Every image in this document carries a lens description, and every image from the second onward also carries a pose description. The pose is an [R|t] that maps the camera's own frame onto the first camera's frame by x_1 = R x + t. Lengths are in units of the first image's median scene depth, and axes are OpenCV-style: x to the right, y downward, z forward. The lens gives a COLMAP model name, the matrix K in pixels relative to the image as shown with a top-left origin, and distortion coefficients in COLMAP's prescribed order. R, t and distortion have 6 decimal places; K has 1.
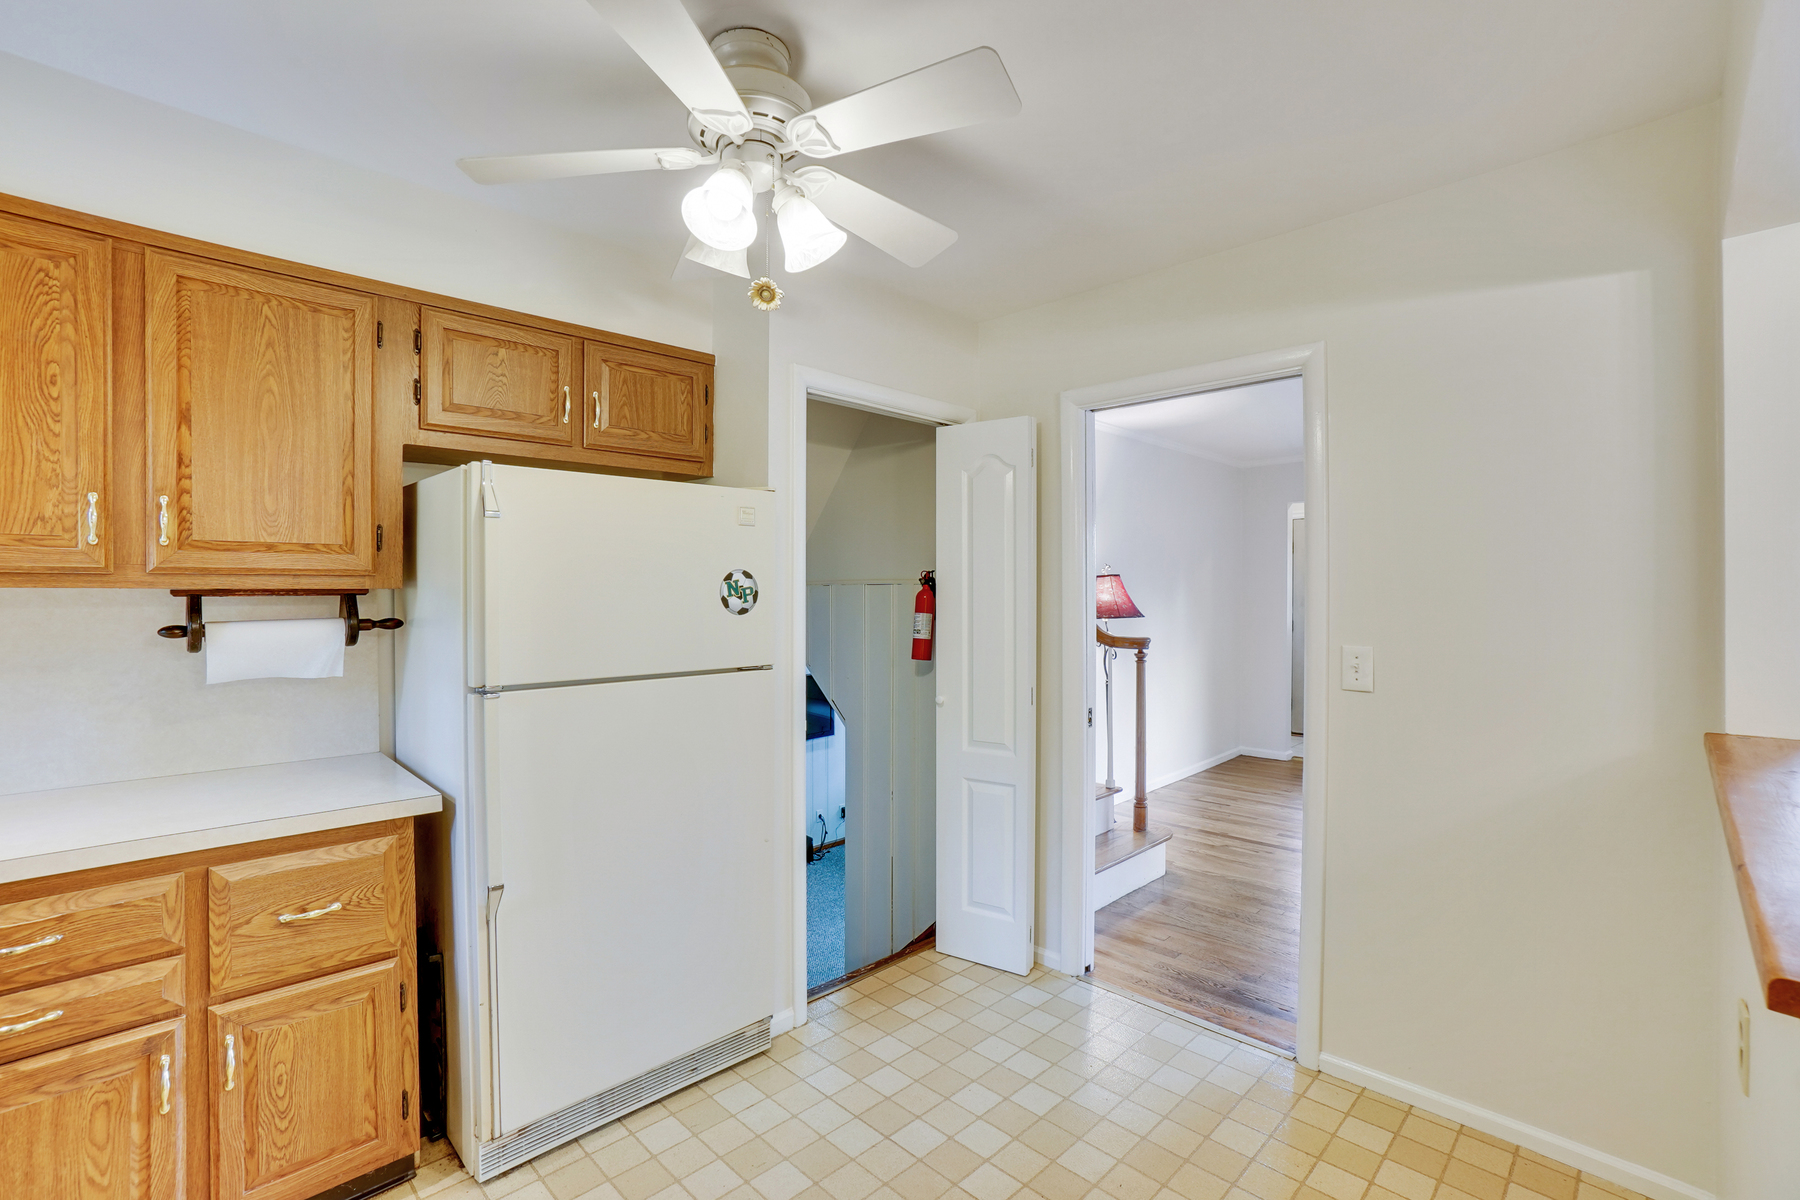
lens RADIAL K [[800.8, 0, 906.4], [0, 800.8, 590.6], [0, 0, 1]] dist [-0.048446, 0.014680]
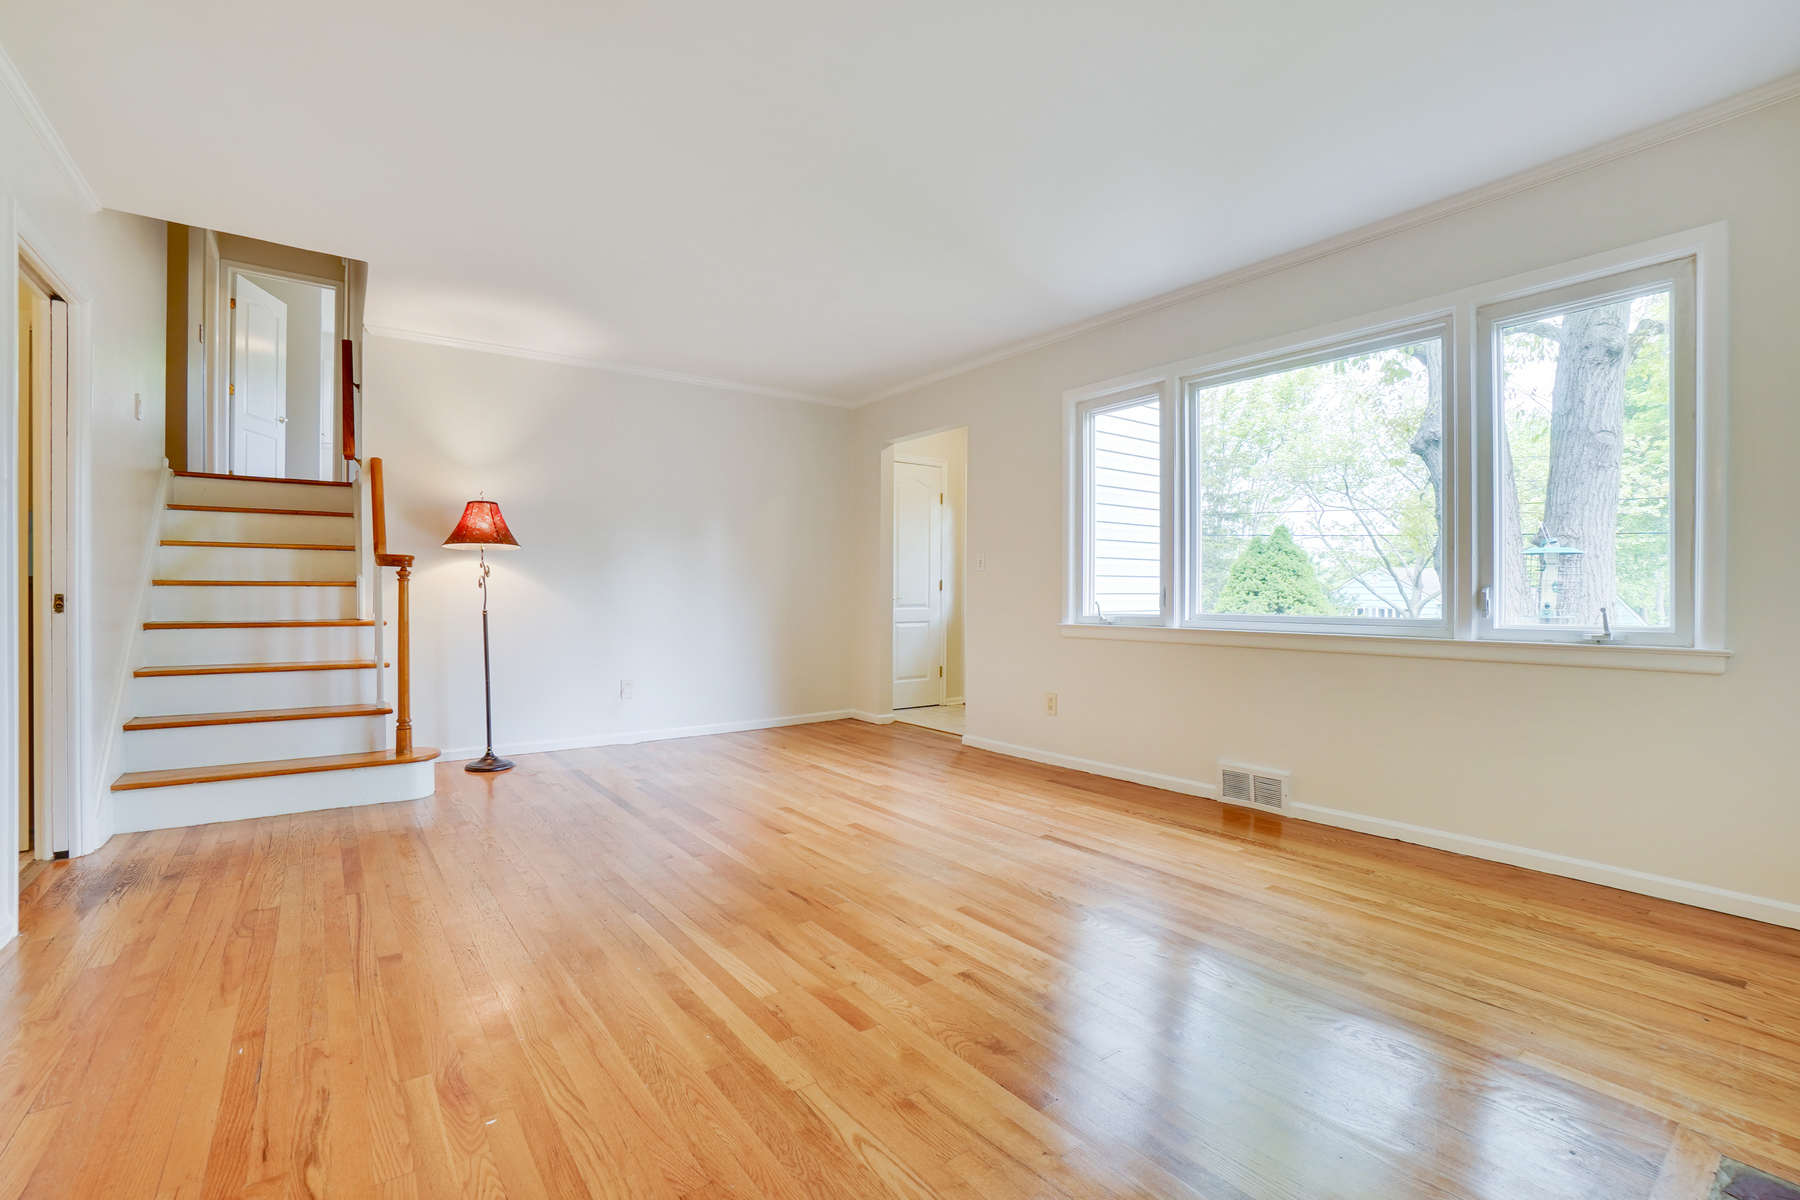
lens RADIAL K [[800.8, 0, 892.8], [0, 800.8, 595.4], [0, 0, 1]] dist [-0.048446, 0.014680]
pose [[0.986225, 0.011046, -0.165041, 1.861289], [-0.010748, 0.999939, 0.002699, 0.176063], [0.165060, -0.000888, 0.986283, 0.263180]]
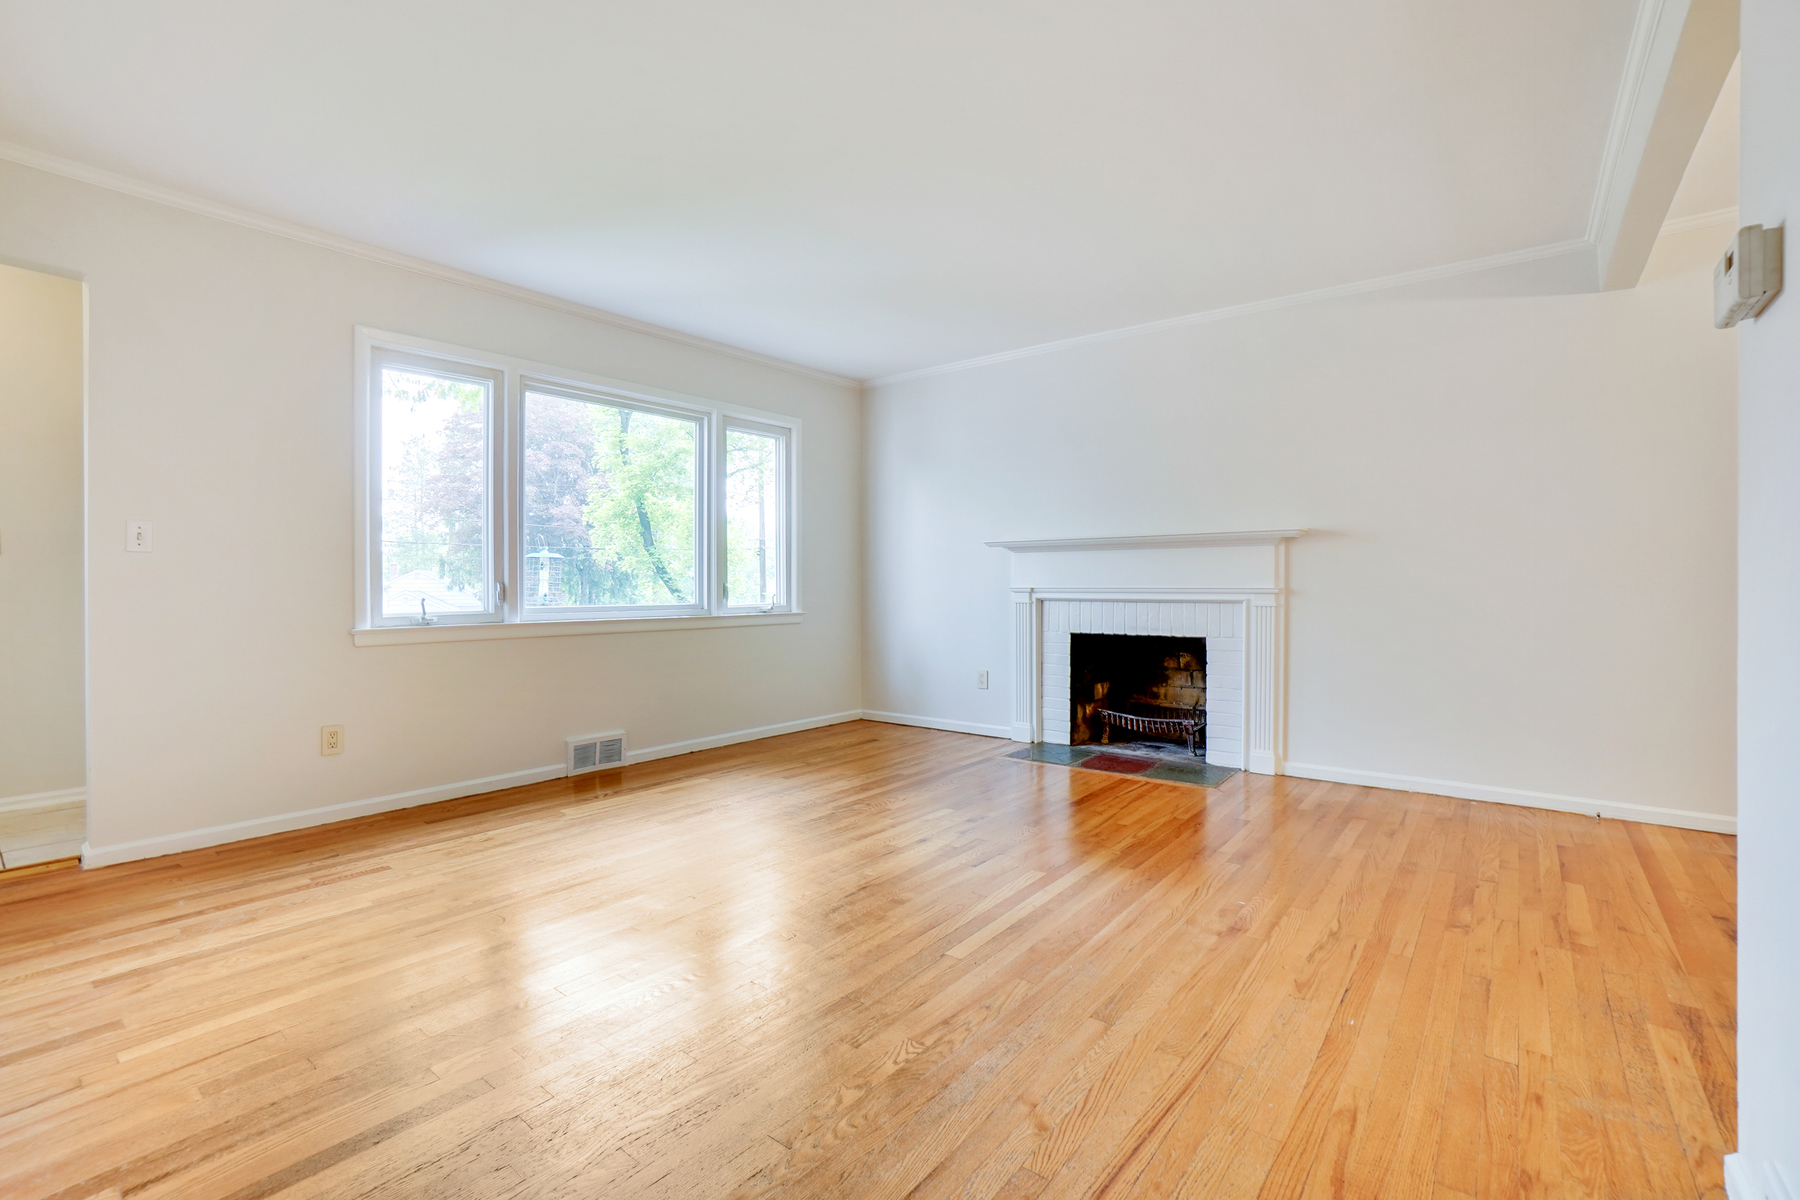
lens RADIAL K [[800.8, 0, 890.0], [0, 800.8, 585.7], [0, 0, 1]] dist [-0.048446, 0.014680]
pose [[-0.094457, 0.005674, 0.995513, 0.362332], [0.001412, 0.999984, -0.005566, 0.174604], [-0.995528, 0.000880, -0.094464, 1.446594]]
